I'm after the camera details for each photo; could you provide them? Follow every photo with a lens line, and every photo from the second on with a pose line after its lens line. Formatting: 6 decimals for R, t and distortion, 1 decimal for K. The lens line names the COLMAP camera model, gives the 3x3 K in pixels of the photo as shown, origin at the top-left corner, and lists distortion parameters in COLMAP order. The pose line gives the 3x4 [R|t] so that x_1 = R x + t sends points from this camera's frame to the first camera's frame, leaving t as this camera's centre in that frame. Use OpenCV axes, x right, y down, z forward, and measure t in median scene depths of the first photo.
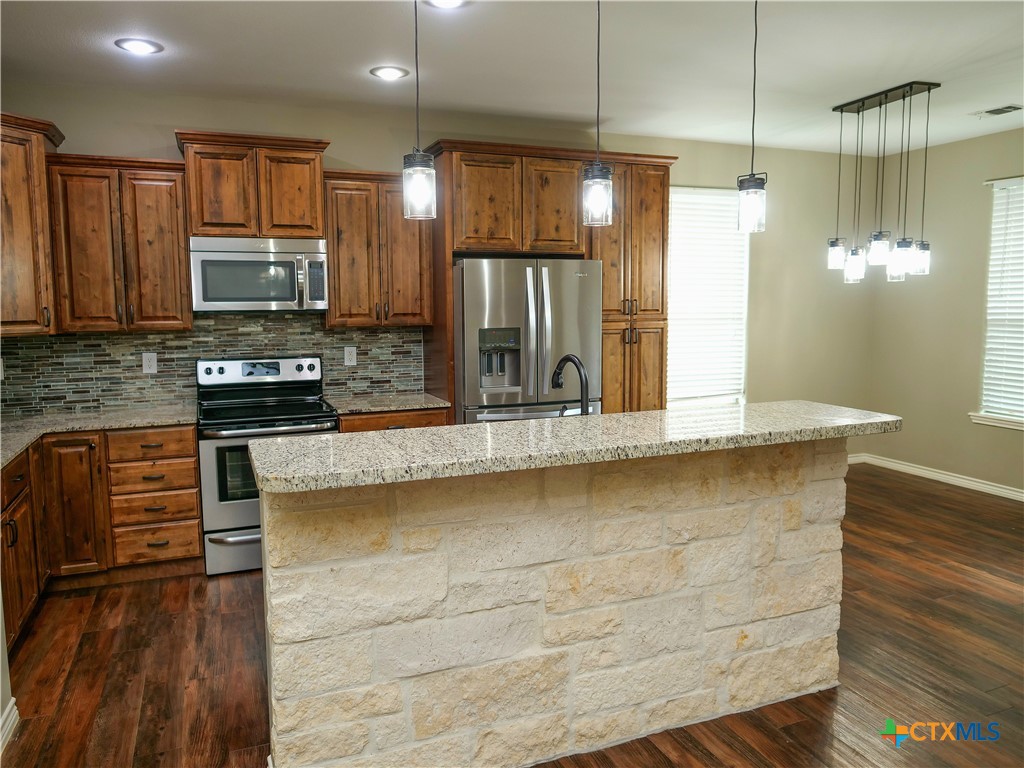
lens RADIAL K [[732.5, 0, 508.1], [0, 732.5, 380.8], [0, 0, 1]] dist [-0.023343, 0.004699]
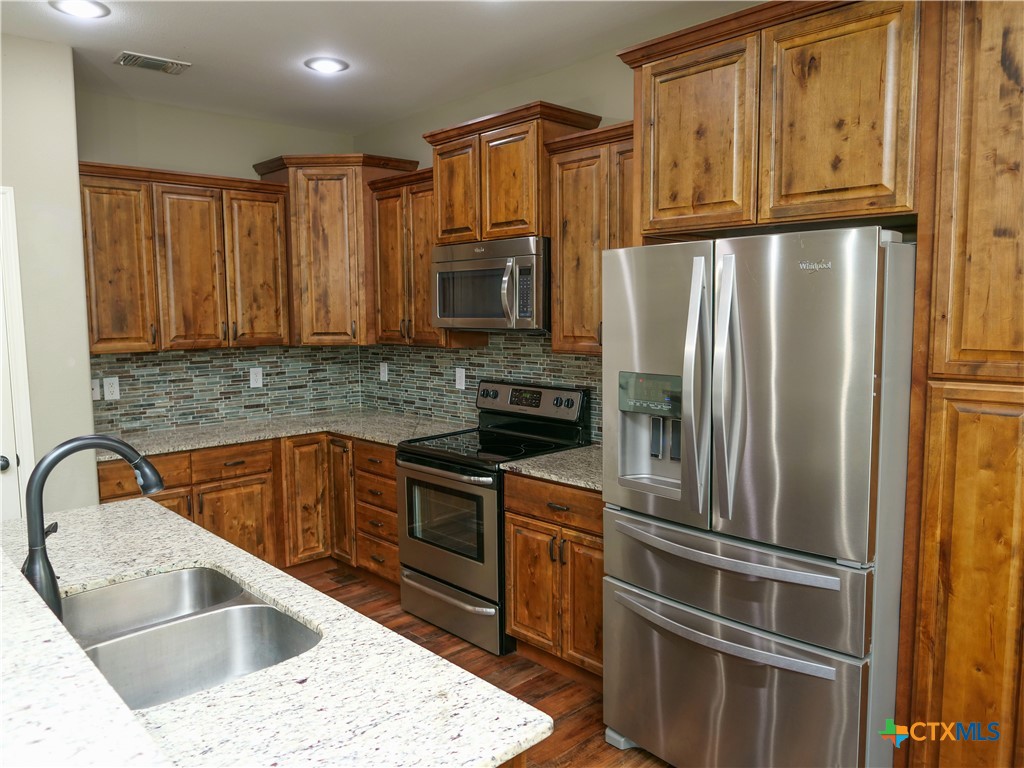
lens RADIAL K [[732.5, 0, 510.1], [0, 732.5, 380.2], [0, 0, 1]] dist [-0.023343, 0.004699]
pose [[0.374119, 0.094410, -0.922562, 0.443298], [-0.091781, 0.993690, 0.064469, -0.092625], [0.922828, 0.060555, 0.380424, 0.697876]]
